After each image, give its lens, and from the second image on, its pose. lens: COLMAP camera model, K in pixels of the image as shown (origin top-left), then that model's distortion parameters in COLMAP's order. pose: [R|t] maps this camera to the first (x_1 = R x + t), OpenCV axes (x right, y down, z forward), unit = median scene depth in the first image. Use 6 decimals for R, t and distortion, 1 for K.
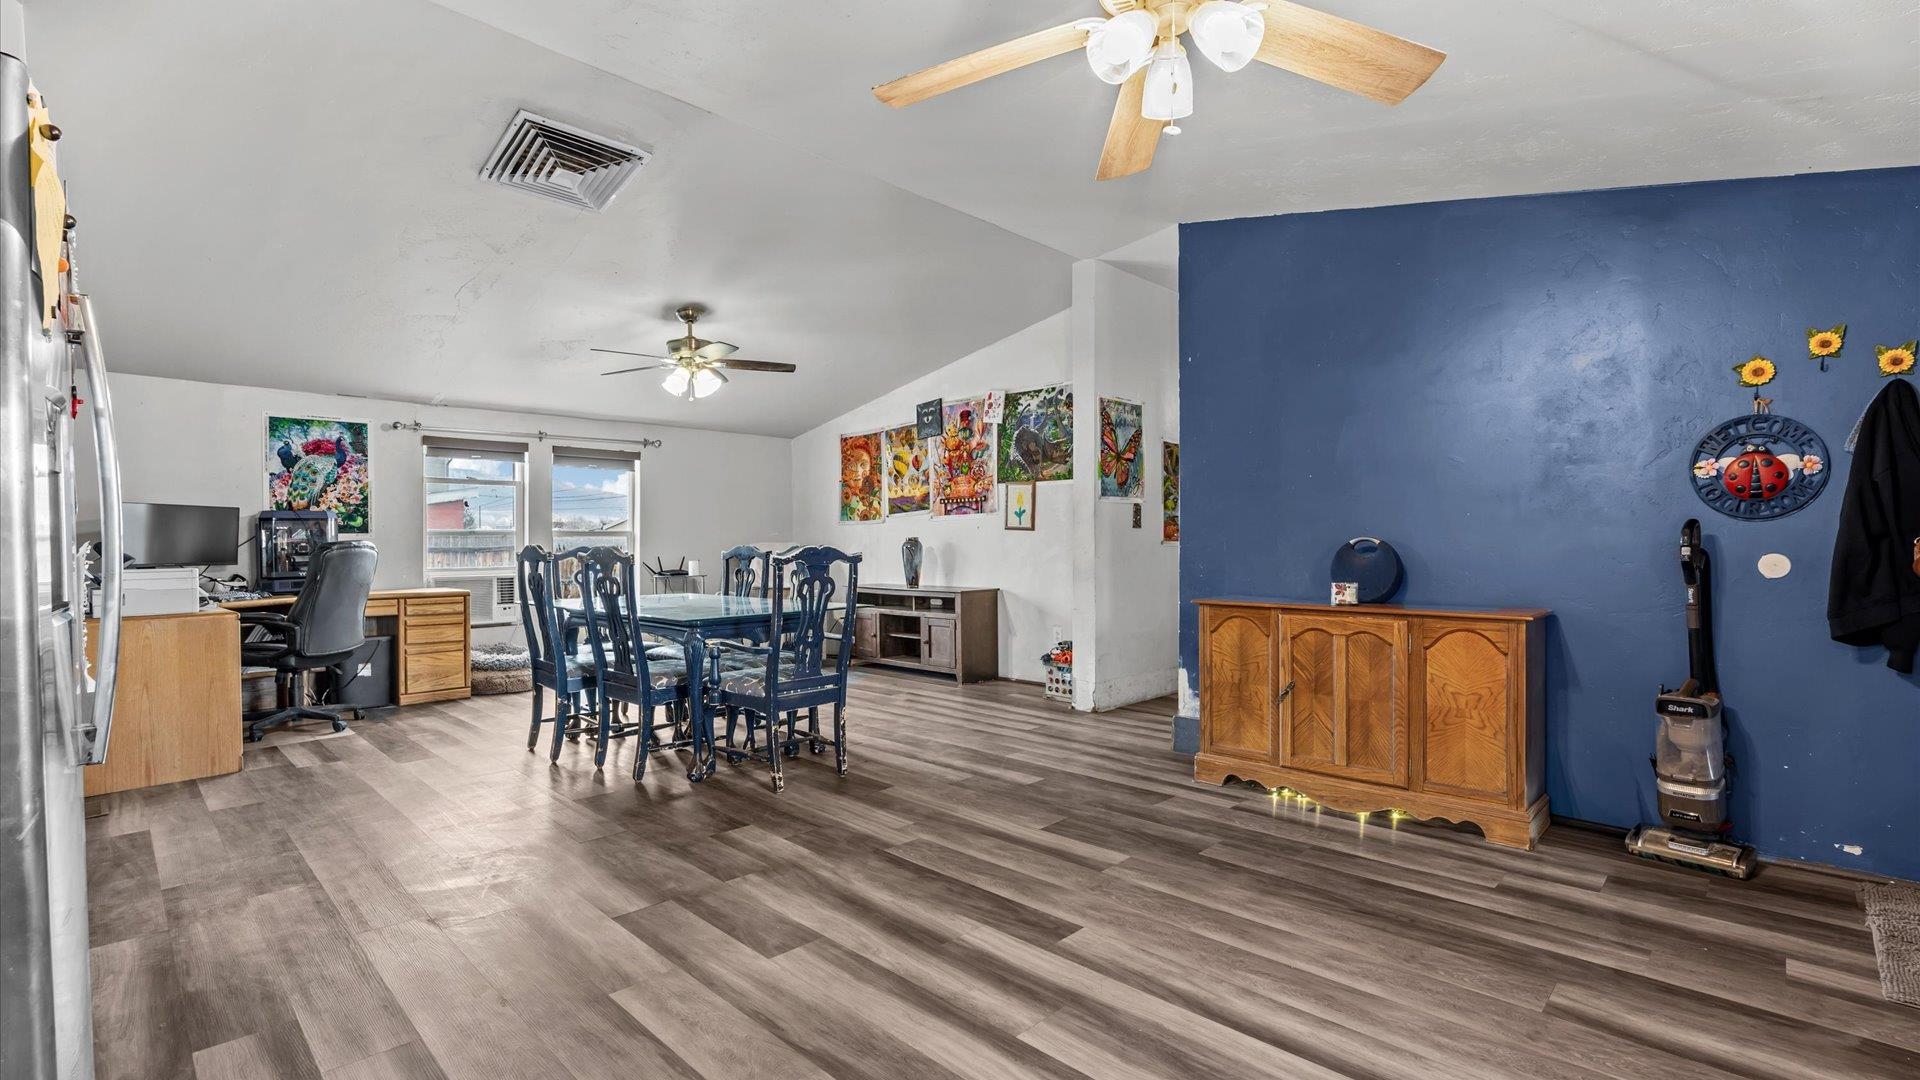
lens RADIAL K [[861.0, 0, 957.5], [0, 861.0, 540.6], [0, 0, 1]] dist [-0.004902, -0.000571]
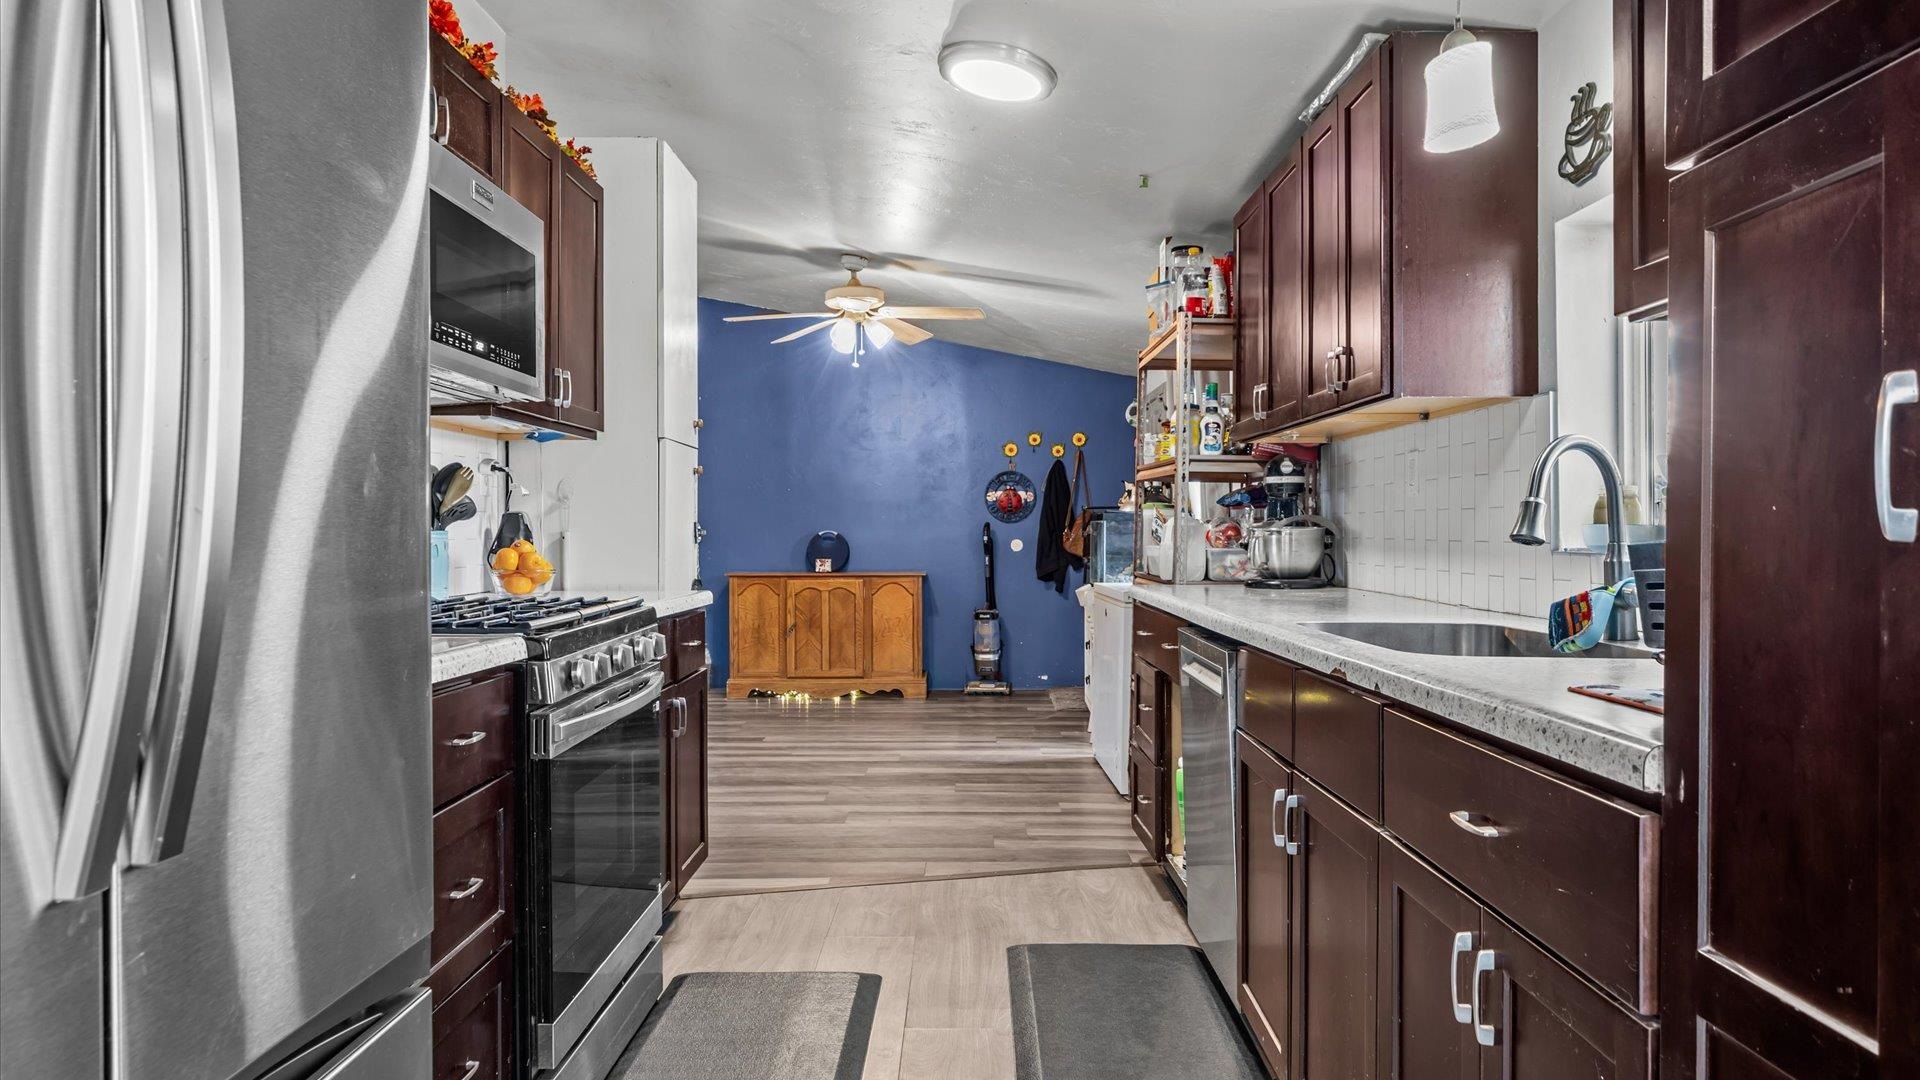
lens RADIAL K [[861.0, 0, 966.7], [0, 861.0, 533.5], [0, 0, 1]] dist [-0.004902, -0.000571]
pose [[0.743491, 0.003874, 0.668735, -0.484419], [-0.001897, 0.999991, -0.003684, 0.007837], [-0.668744, 0.001471, 0.743491, -0.425407]]
